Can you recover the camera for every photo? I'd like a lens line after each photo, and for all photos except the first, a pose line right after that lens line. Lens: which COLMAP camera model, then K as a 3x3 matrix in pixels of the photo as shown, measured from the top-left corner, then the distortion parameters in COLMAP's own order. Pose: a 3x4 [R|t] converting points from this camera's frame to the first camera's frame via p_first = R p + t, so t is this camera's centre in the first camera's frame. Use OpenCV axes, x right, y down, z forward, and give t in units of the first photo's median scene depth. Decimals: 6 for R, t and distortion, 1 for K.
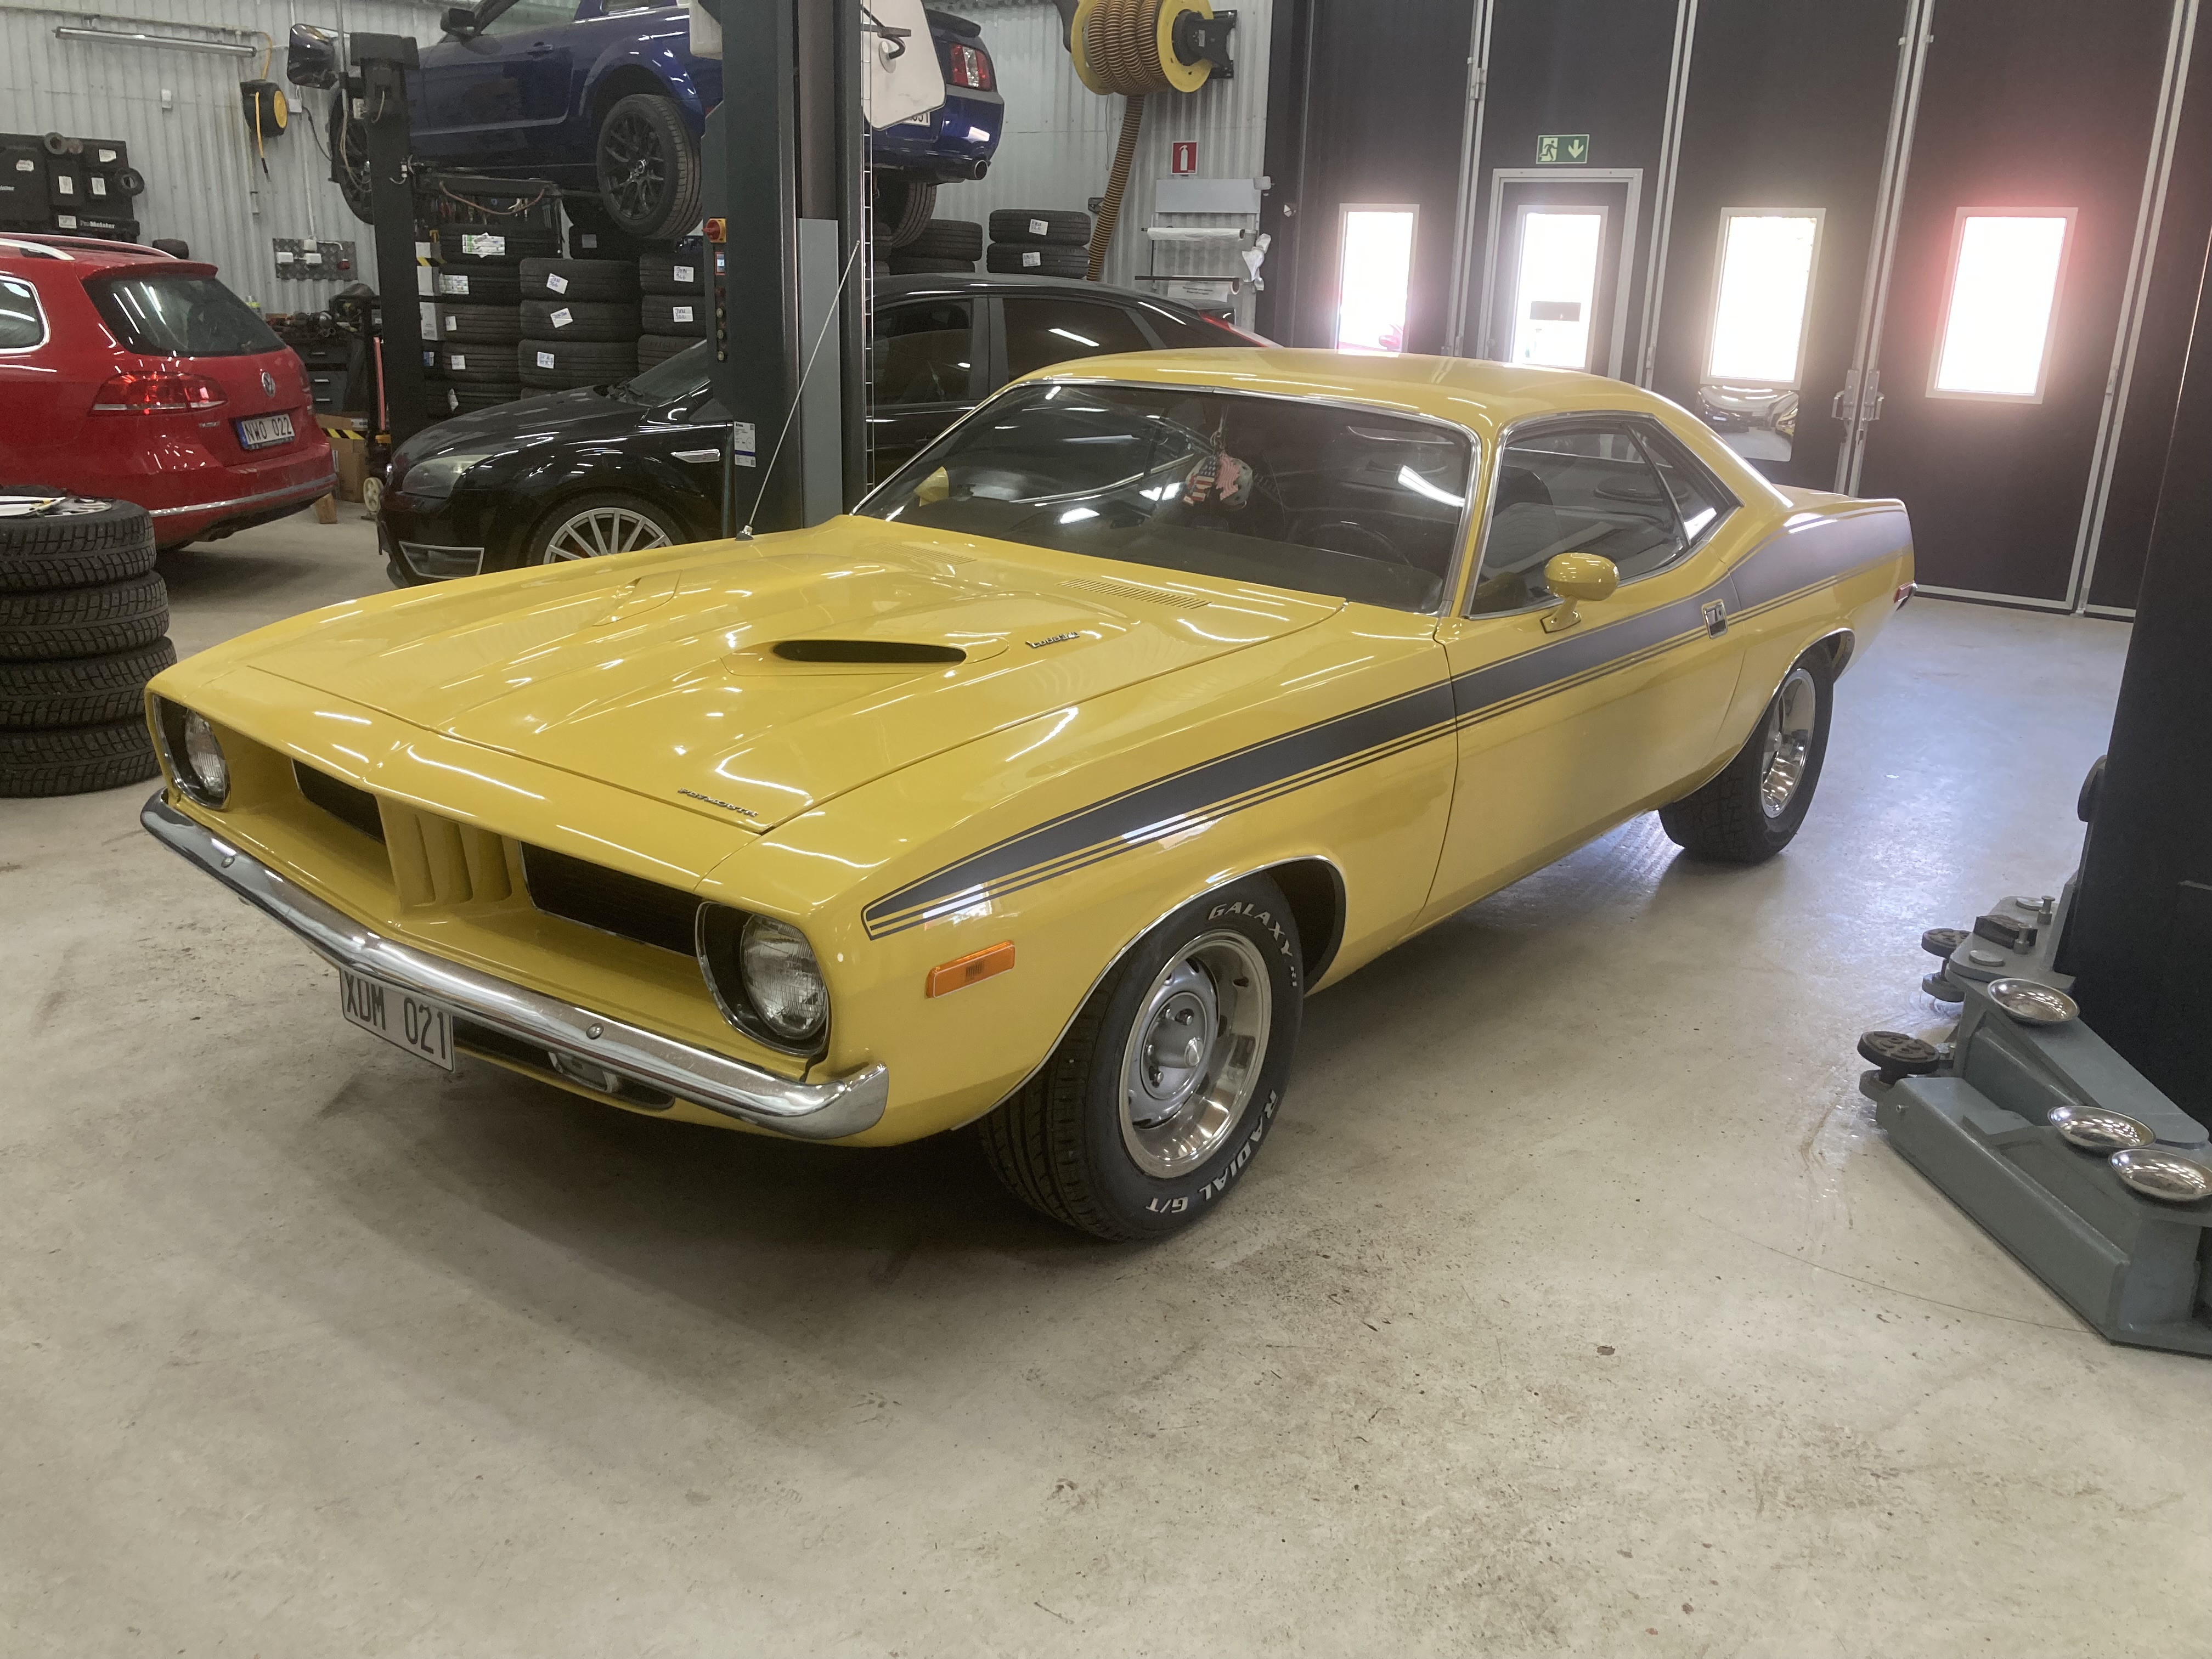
lens RADIAL K [[1838.1, 0, 1100.0], [0, 1838.1, 824.8], [0, 0, 1]] dist [-0.008098, 0.002791]
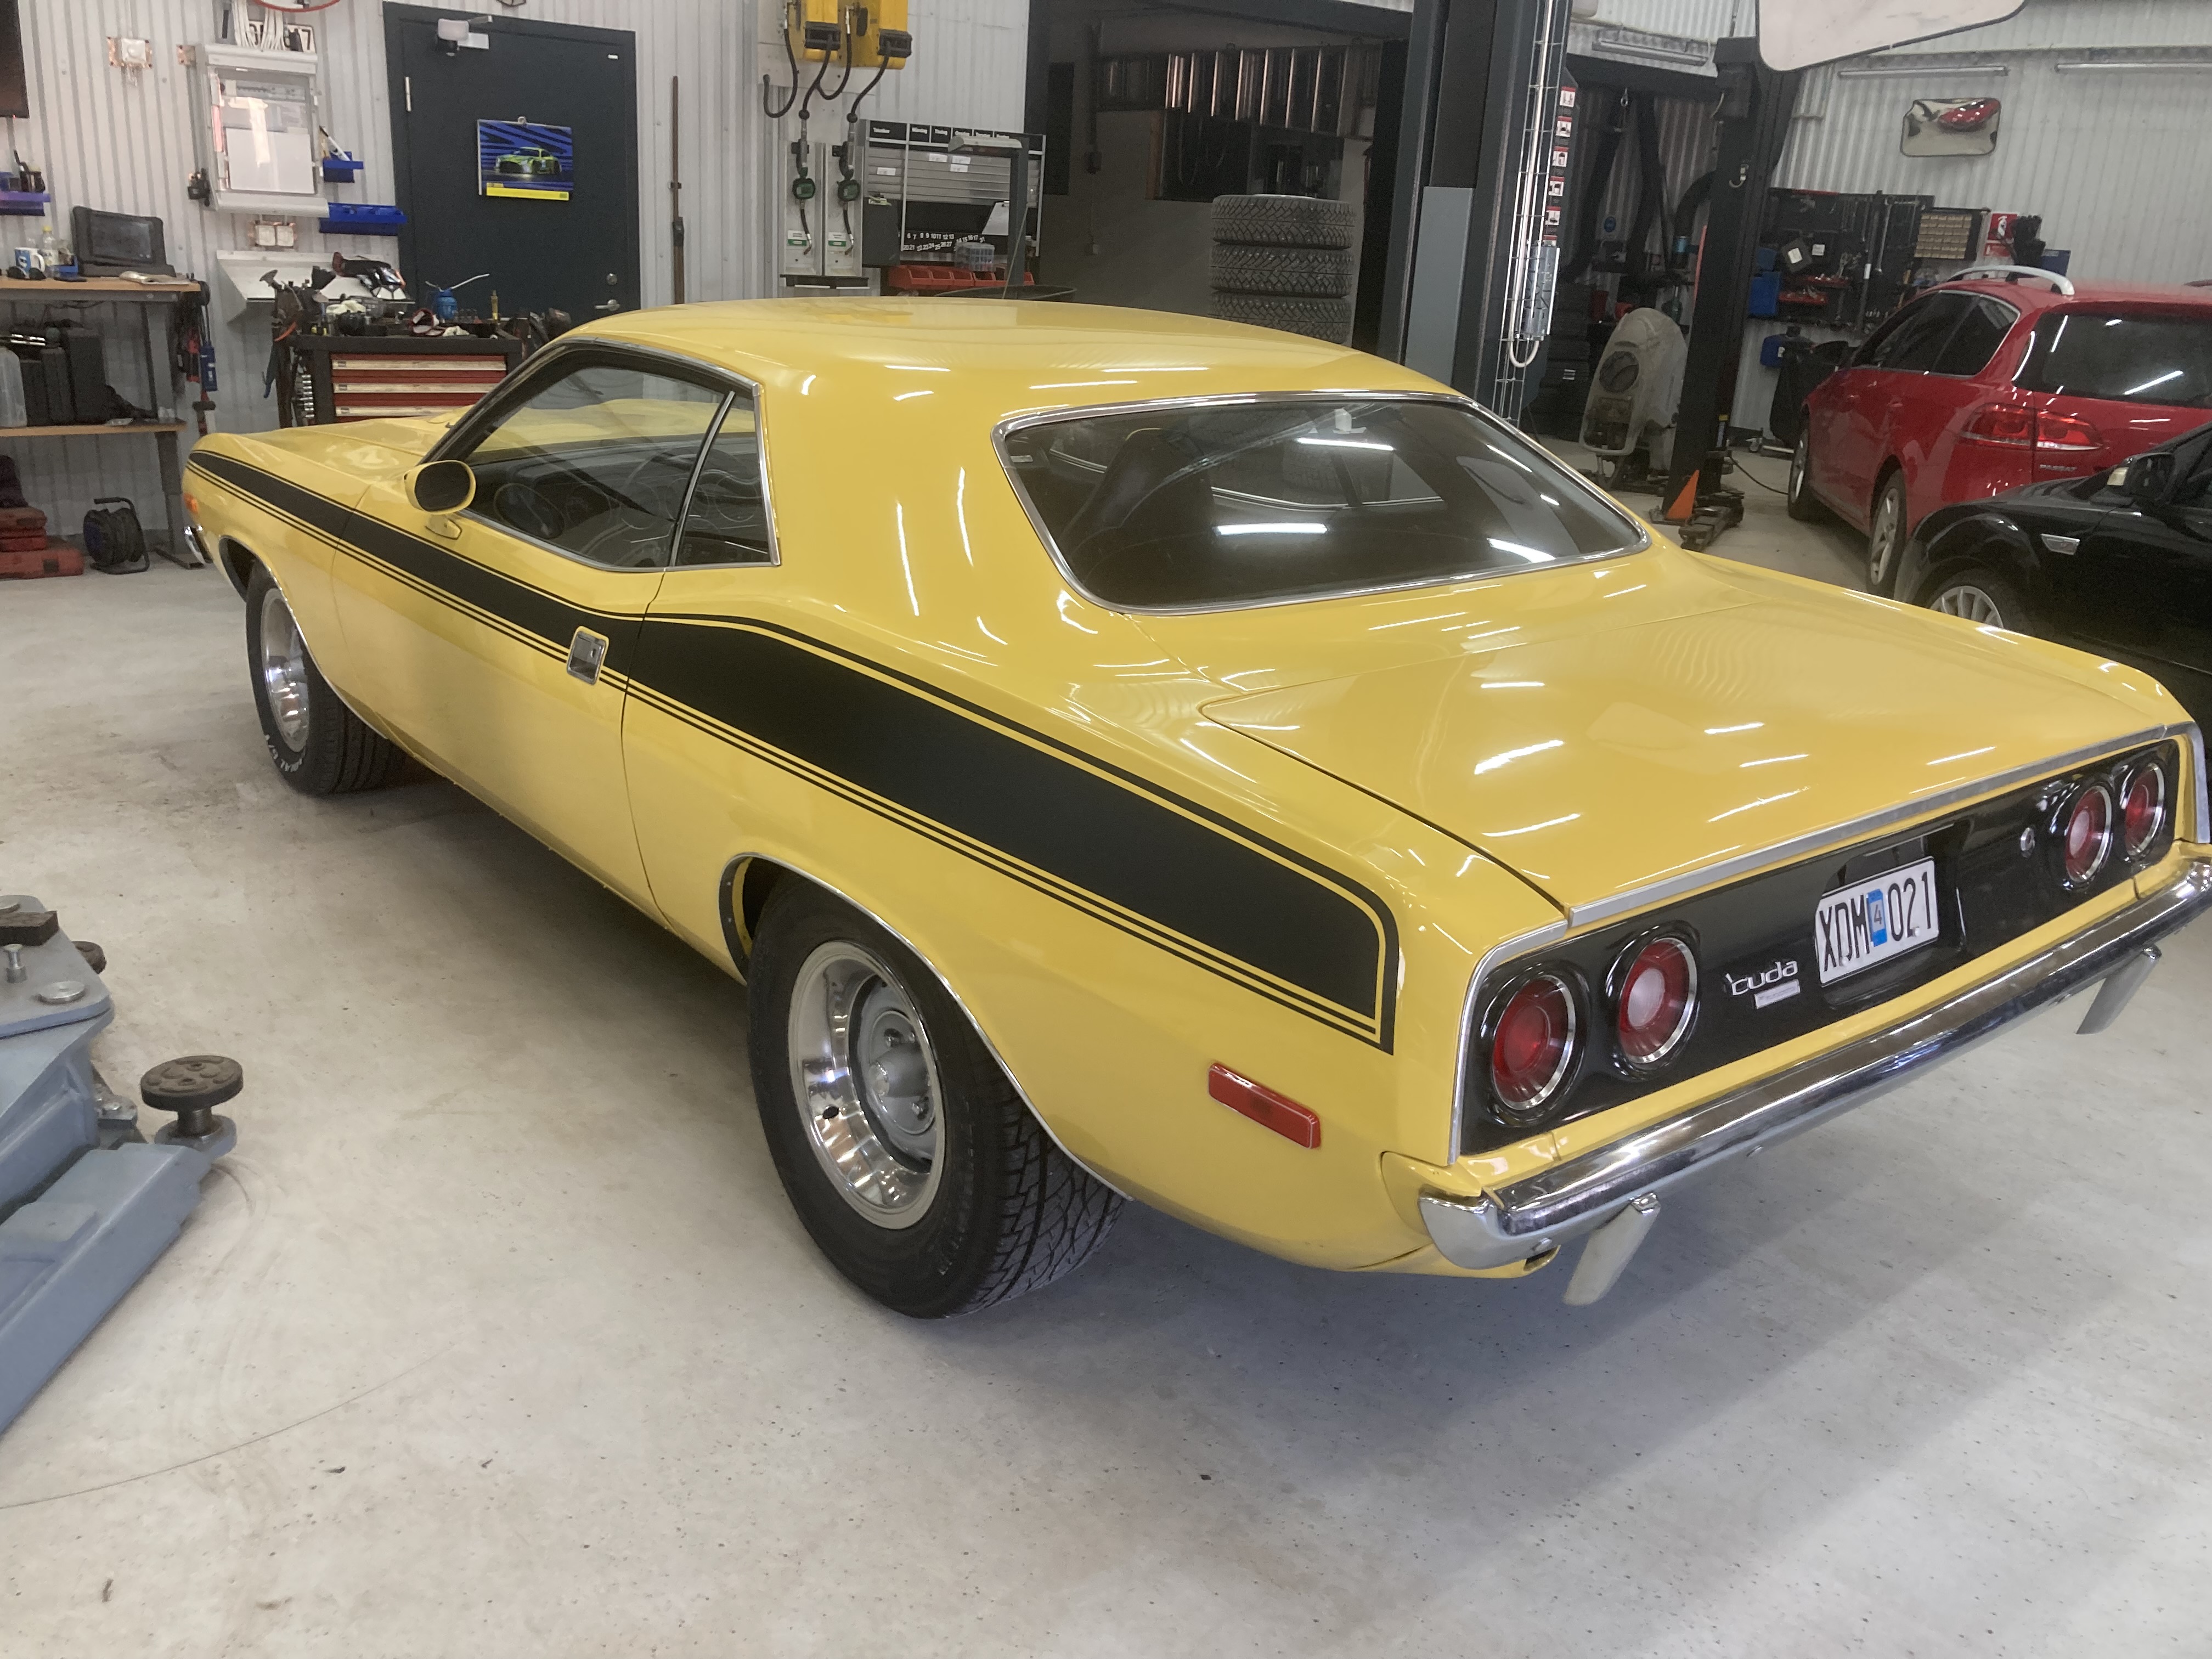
lens RADIAL K [[1838.1, 0, 1098.8], [0, 1838.1, 829.9], [0, 0, 1]] dist [-0.008098, 0.002791]
pose [[-0.215084, 0.289115, -0.932819, 1.422556], [-0.339283, 0.873557, 0.348978, -0.547453], [0.915765, 0.391549, -0.089796, 1.850671]]
